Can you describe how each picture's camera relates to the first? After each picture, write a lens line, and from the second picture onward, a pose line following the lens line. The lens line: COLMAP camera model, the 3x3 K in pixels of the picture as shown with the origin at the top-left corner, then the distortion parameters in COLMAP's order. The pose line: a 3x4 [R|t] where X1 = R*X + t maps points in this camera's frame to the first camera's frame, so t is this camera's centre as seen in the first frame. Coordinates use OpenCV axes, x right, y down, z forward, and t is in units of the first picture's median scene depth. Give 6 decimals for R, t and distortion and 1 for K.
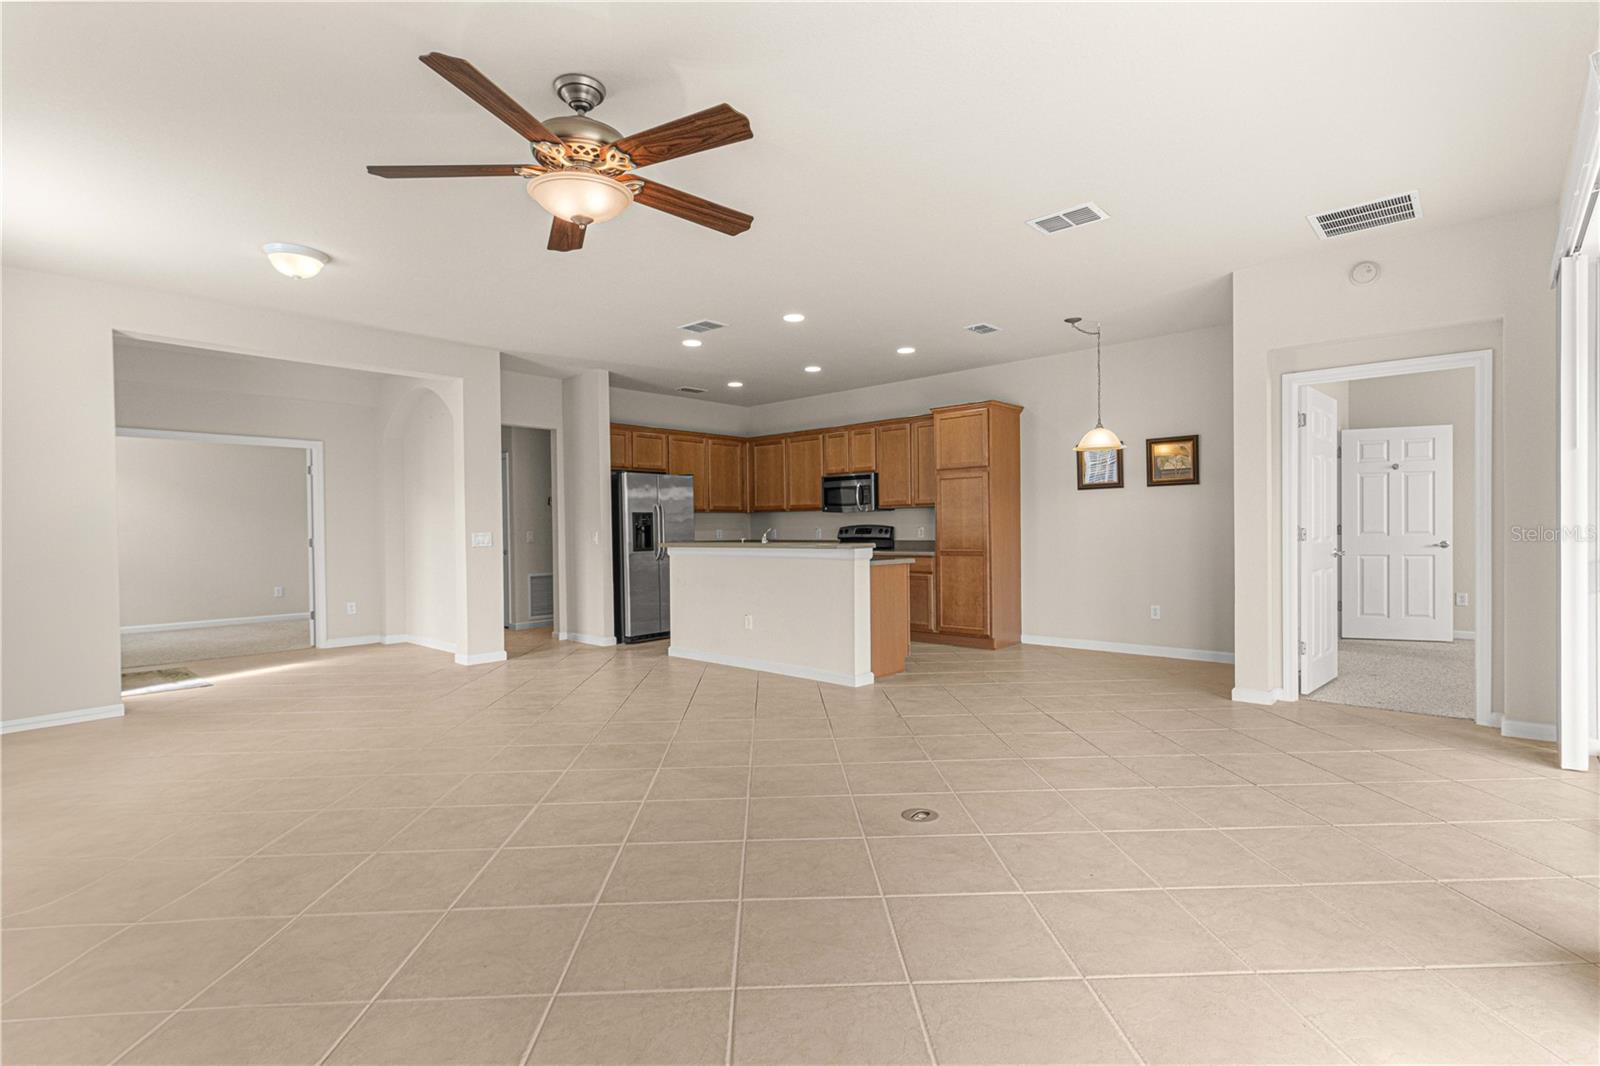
lens RADIAL K [[752.3, 0, 796.2], [0, 752.3, 537.3], [0, 0, 1]] dist [0.001517, 0.001040]
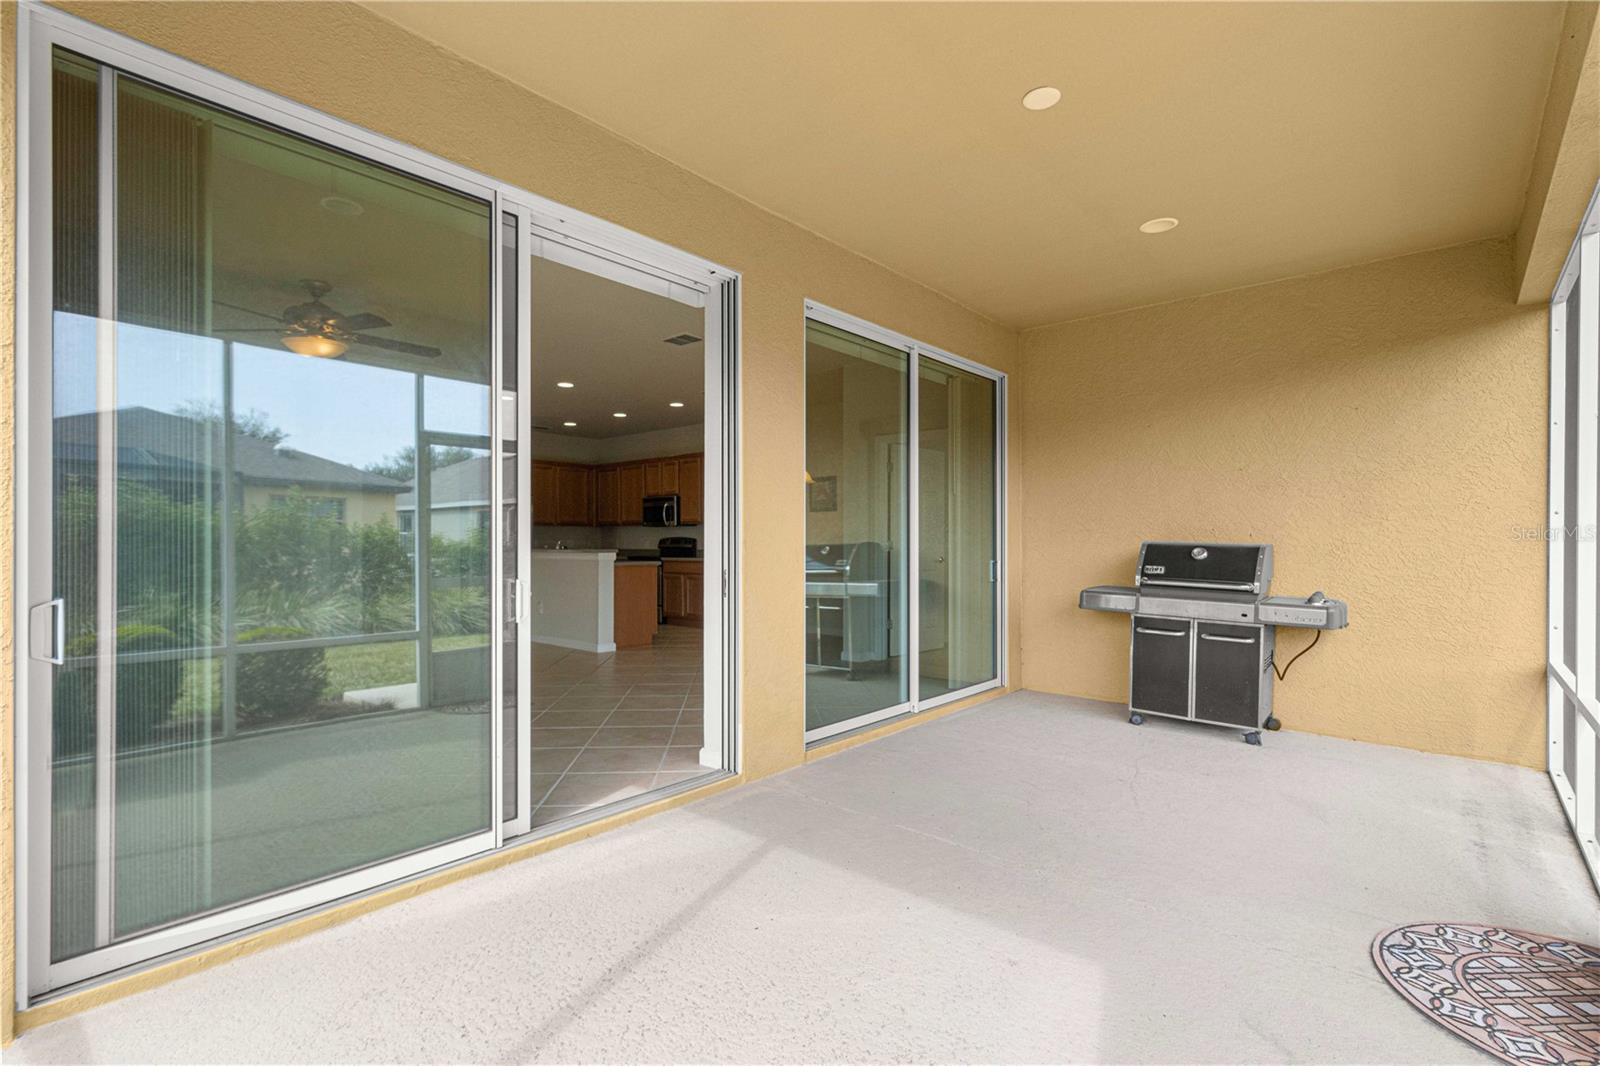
lens RADIAL K [[748.6, 0, 801.6], [0, 748.6, 539.3], [0, 0, 1]] dist [0.000143, -0.000086]
pose [[0.999229, 0.011565, 0.037521, 0.285746], [-0.010995, 0.999821, -0.015366, 0.004481], [-0.037692, 0.014942, 0.999178, -0.284513]]
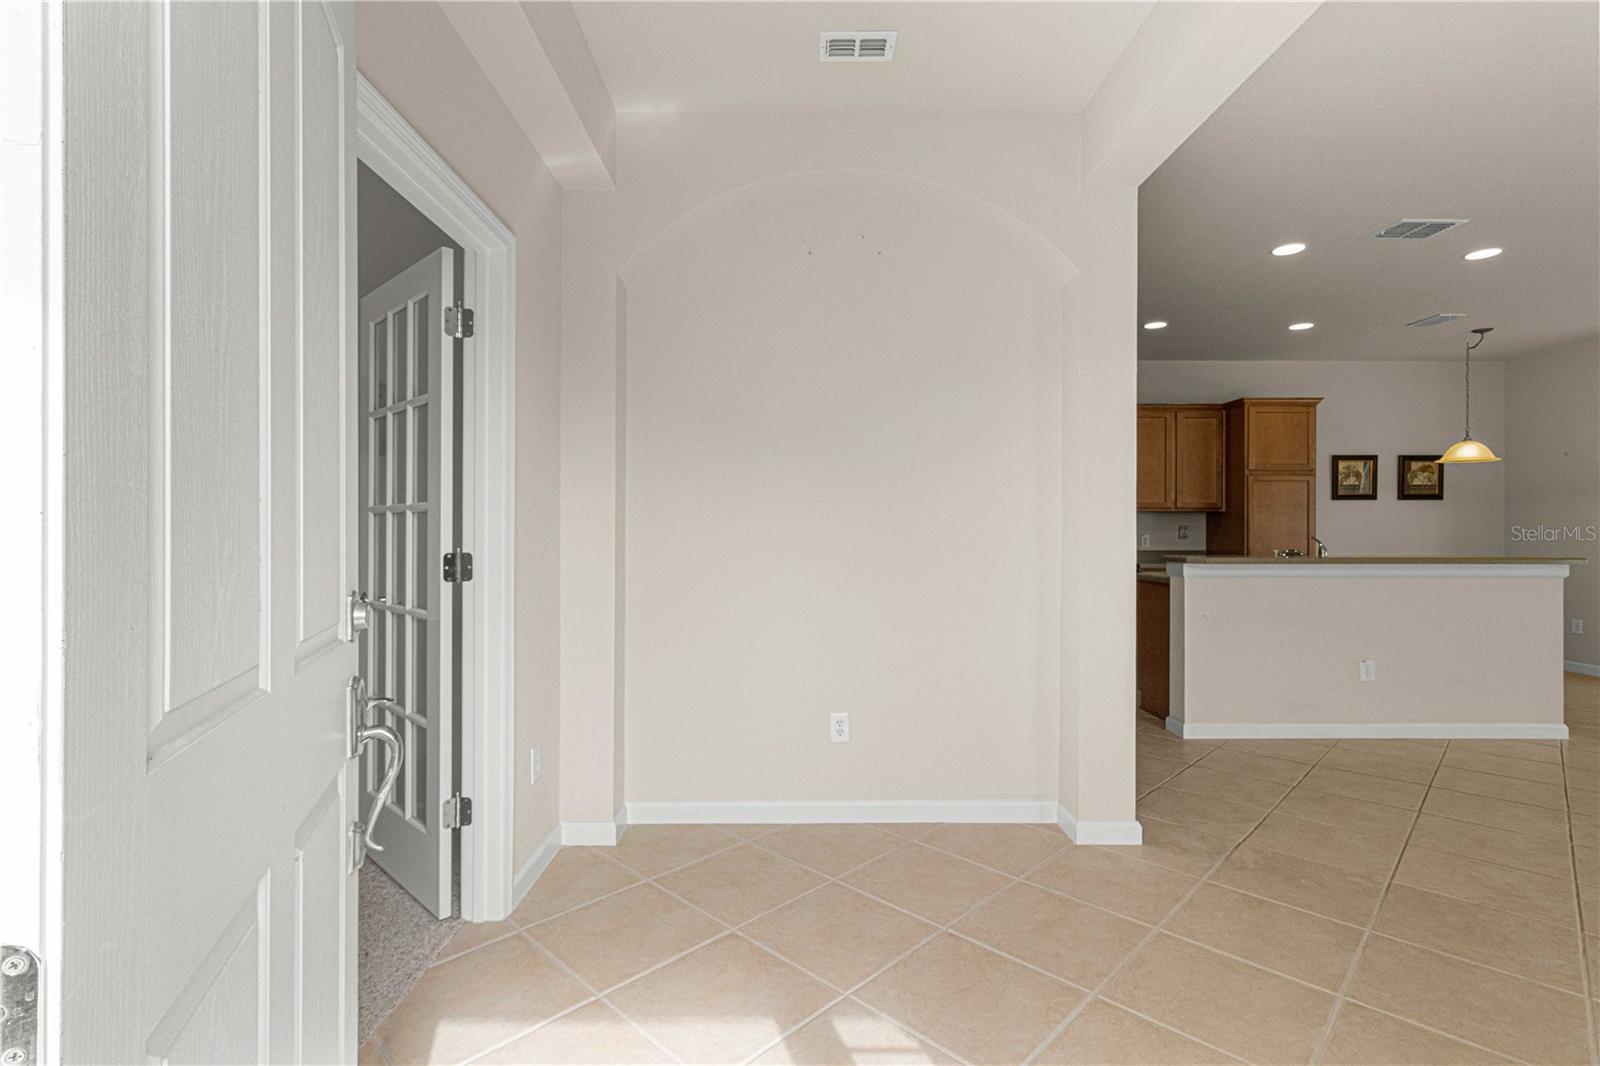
lens RADIAL K [[752.1, 0, 795.6], [0, 752.1, 525.5], [0, 0, 1]] dist [0.002227, 0.001764]
pose [[0.724005, 0.019269, 0.689525, -0.752706], [-0.002402, 0.999674, -0.025414, -0.001645], [-0.689790, 0.016743, 0.723816, 0.697905]]
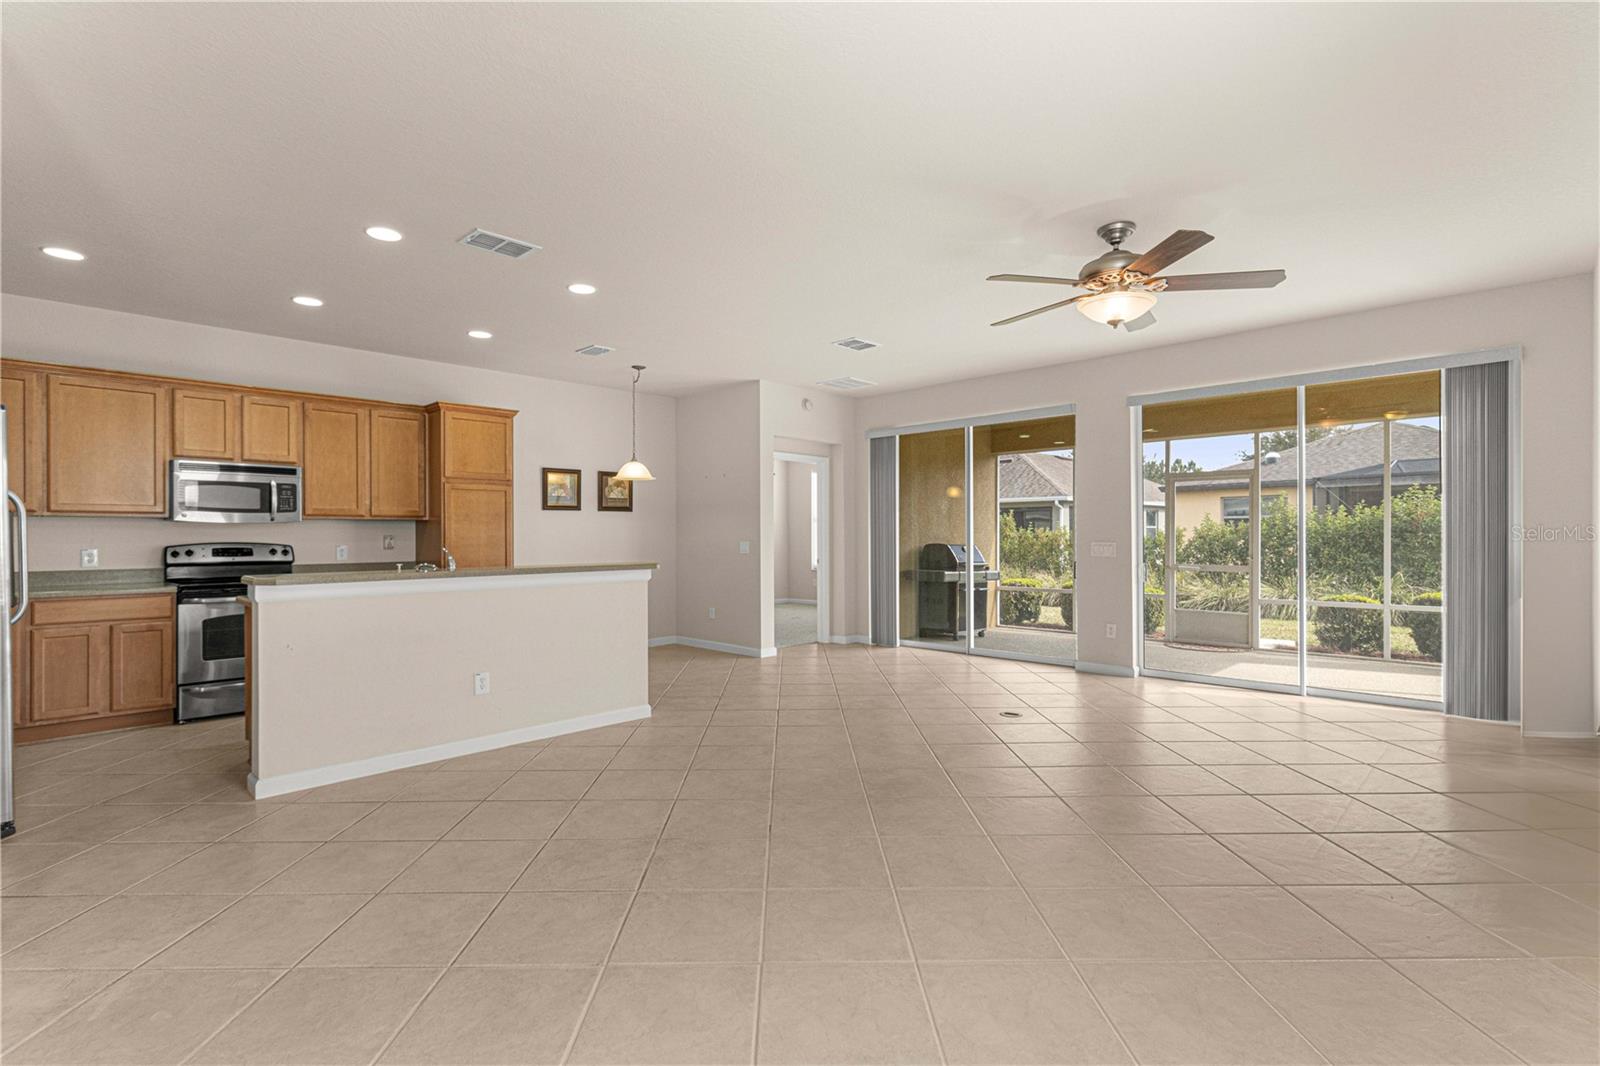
lens RADIAL K [[752.3, 0, 796.2], [0, 752.3, 537.3], [0, 0, 1]] dist [0.001517, 0.001040]
pose [[0.022086, 0.008877, 0.999717, -0.608636], [0.016012, 0.999829, -0.009232, -0.008201], [-0.999628, 0.016211, 0.021940, 0.565453]]
